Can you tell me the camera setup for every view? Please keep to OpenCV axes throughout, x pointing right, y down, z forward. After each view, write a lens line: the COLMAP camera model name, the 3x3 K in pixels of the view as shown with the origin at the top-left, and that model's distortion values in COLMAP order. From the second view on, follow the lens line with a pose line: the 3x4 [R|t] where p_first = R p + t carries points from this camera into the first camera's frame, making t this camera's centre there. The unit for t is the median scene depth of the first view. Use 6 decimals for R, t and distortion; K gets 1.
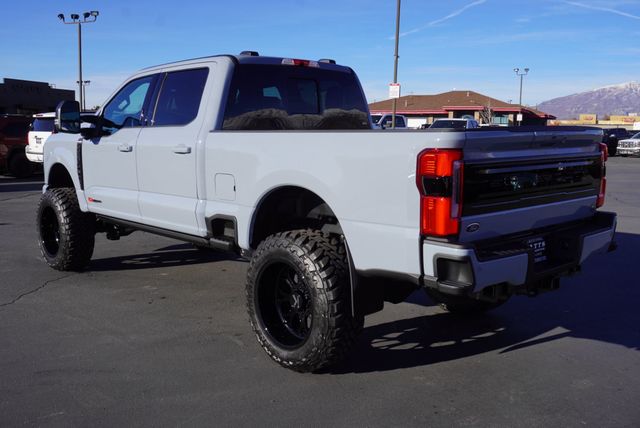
lens RADIAL K [[630.7, 0, 320.7], [0, 630.7, 222.3], [0, 0, 1]] dist [0.004121, 0.020484]
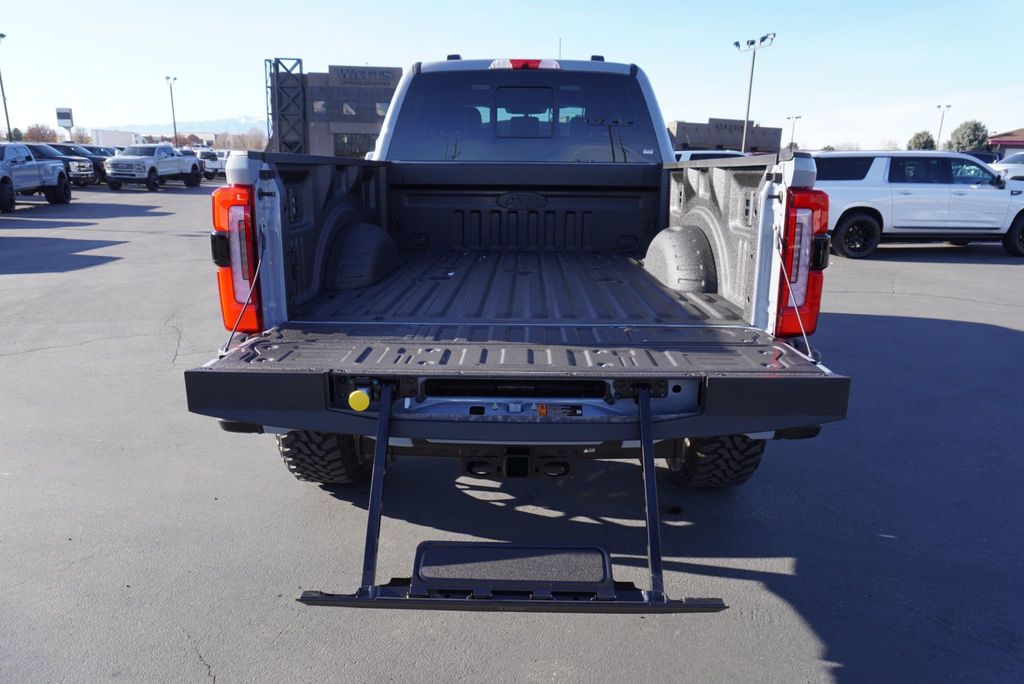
lens RADIAL K [[685.4, 0, 512.0], [0, 685.4, 342.0], [0, 0, 1]] dist [-0.027711, -0.000299]
pose [[0.723615, 0.170724, -0.668755, 0.582315], [-0.105397, 0.984894, 0.137387, -0.058946], [0.682109, -0.028930, 0.730678, 0.485478]]
